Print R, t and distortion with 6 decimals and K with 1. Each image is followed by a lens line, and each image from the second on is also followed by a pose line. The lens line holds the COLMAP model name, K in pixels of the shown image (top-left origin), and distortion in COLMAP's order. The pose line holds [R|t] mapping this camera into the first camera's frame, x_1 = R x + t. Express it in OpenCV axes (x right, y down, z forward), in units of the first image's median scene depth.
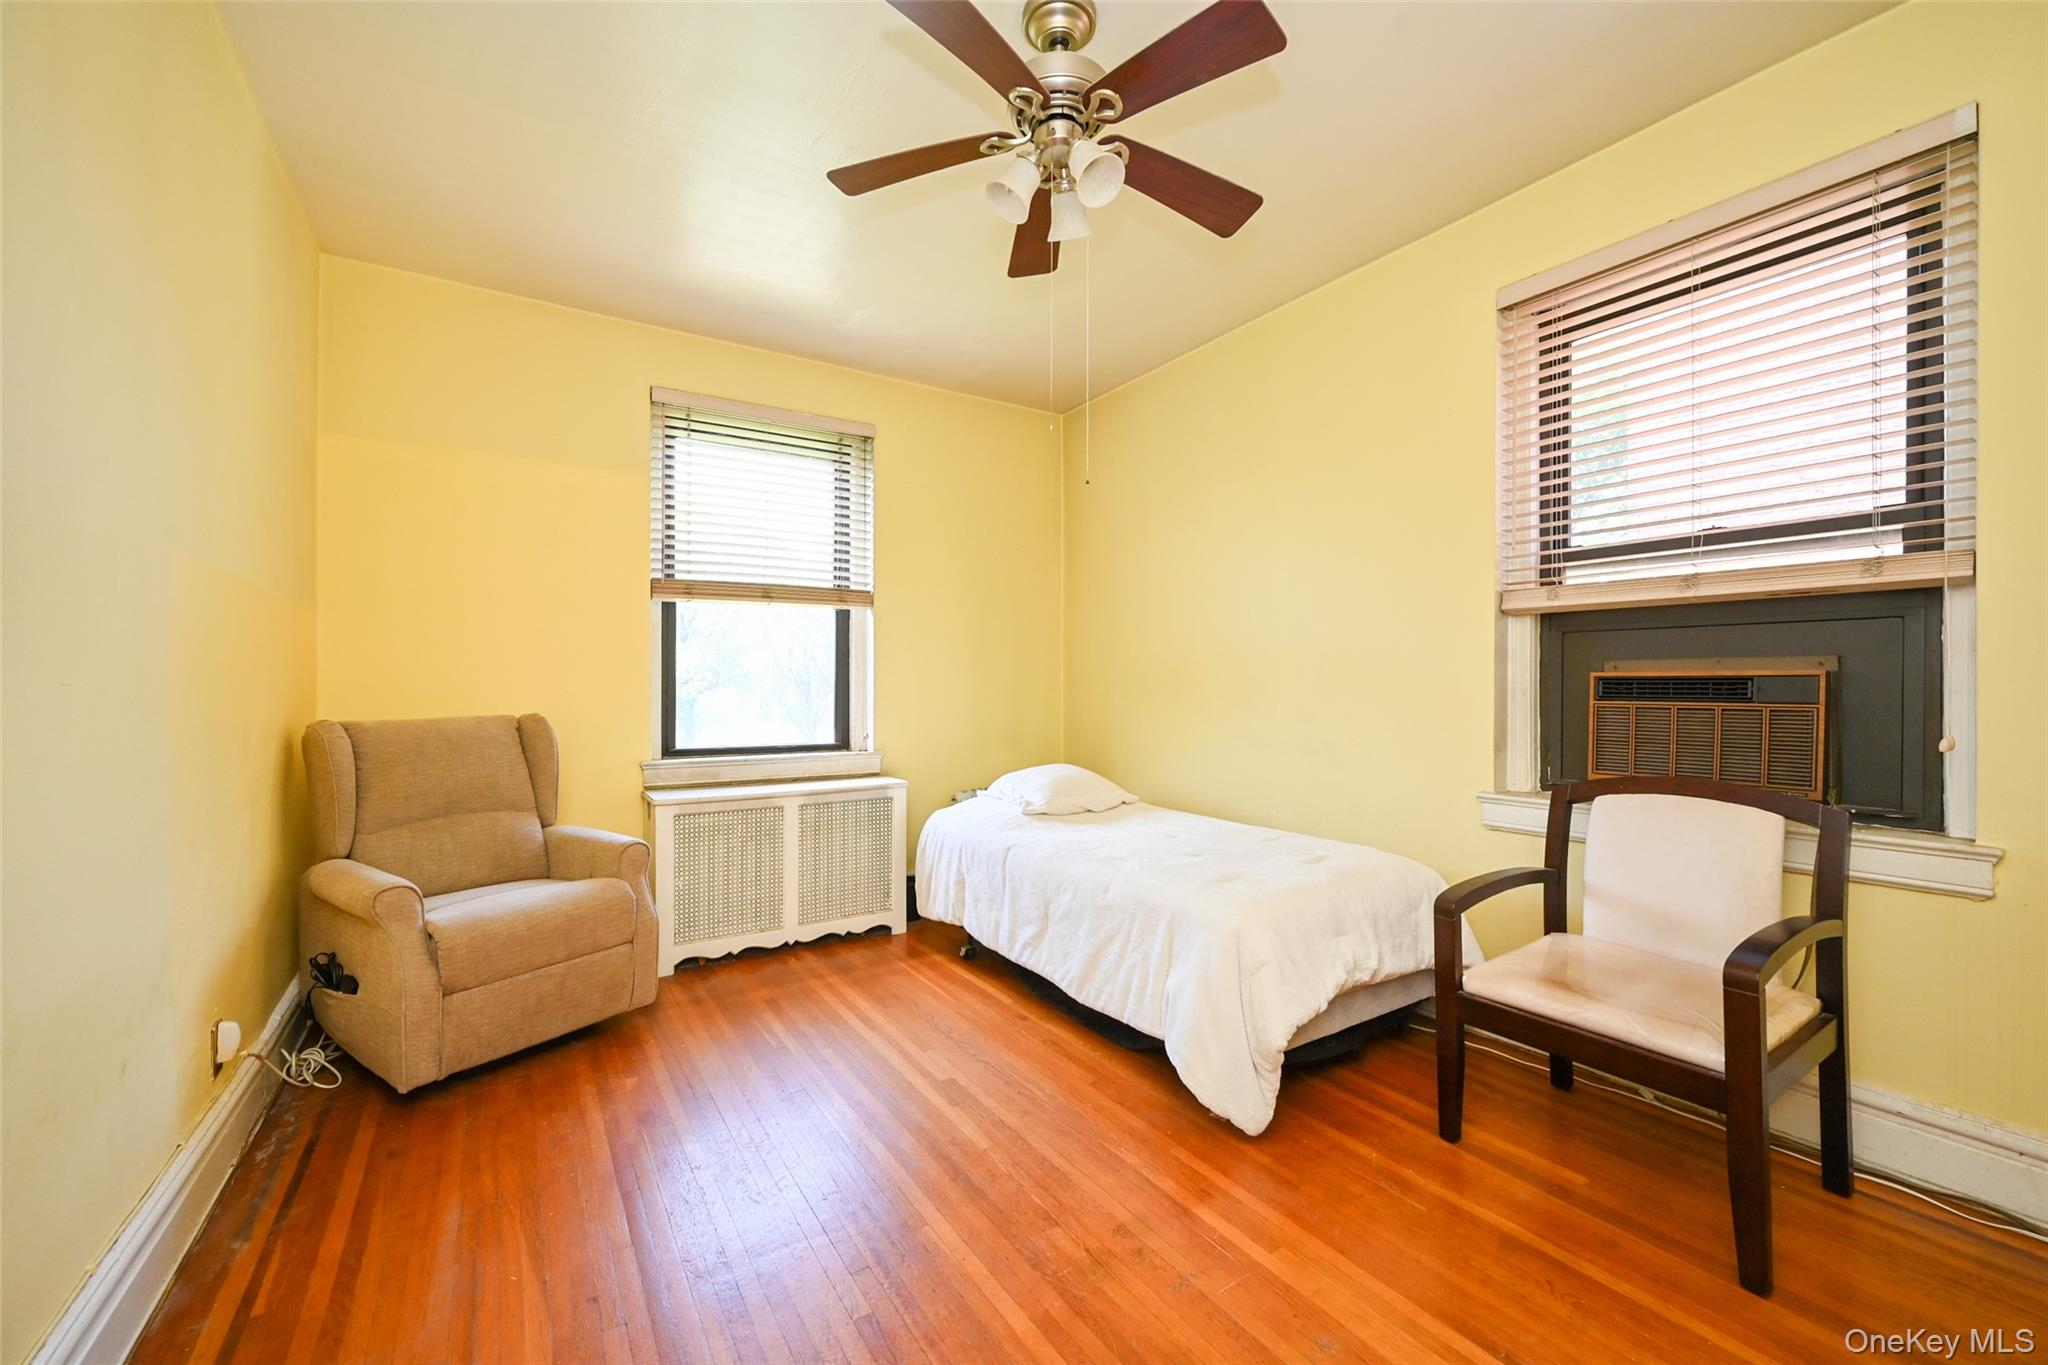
lens RADIAL K [[801.0, 0, 1020.2], [0, 801.0, 679.3], [0, 0, 1]] dist [0.000290, -0.000034]
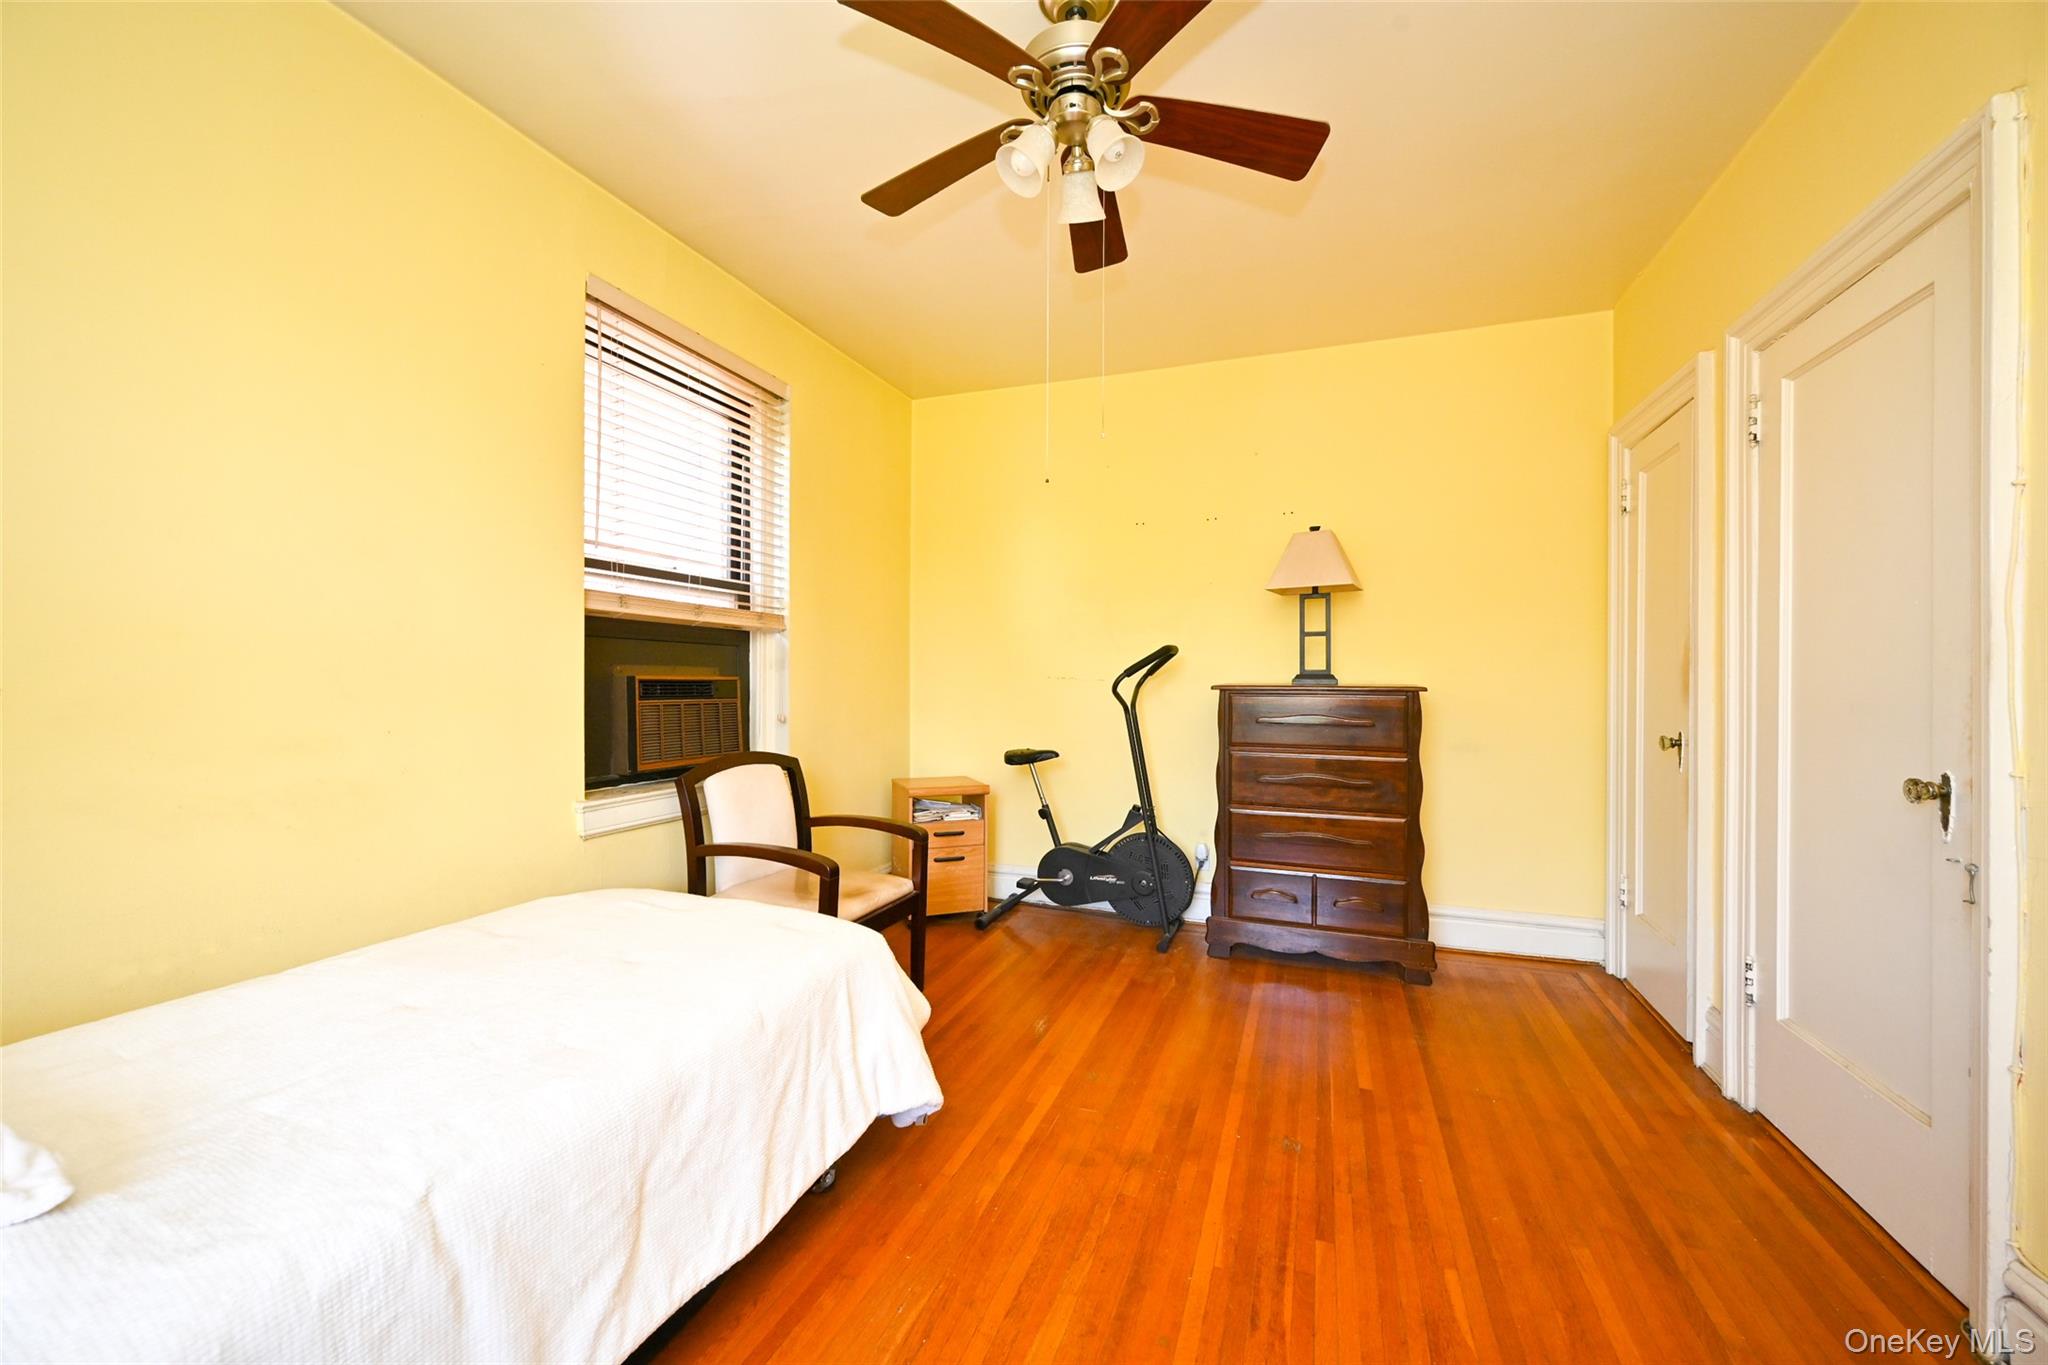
lens RADIAL K [[801.0, 0, 1019.8], [0, 801.0, 690.1], [0, 0, 1]] dist [0.000290, -0.000034]
pose [[-0.594209, -0.015139, 0.804168, -0.638893], [-0.015312, 0.999855, 0.007508, -0.005402], [-0.804165, -0.007852, -0.594354, 1.535538]]
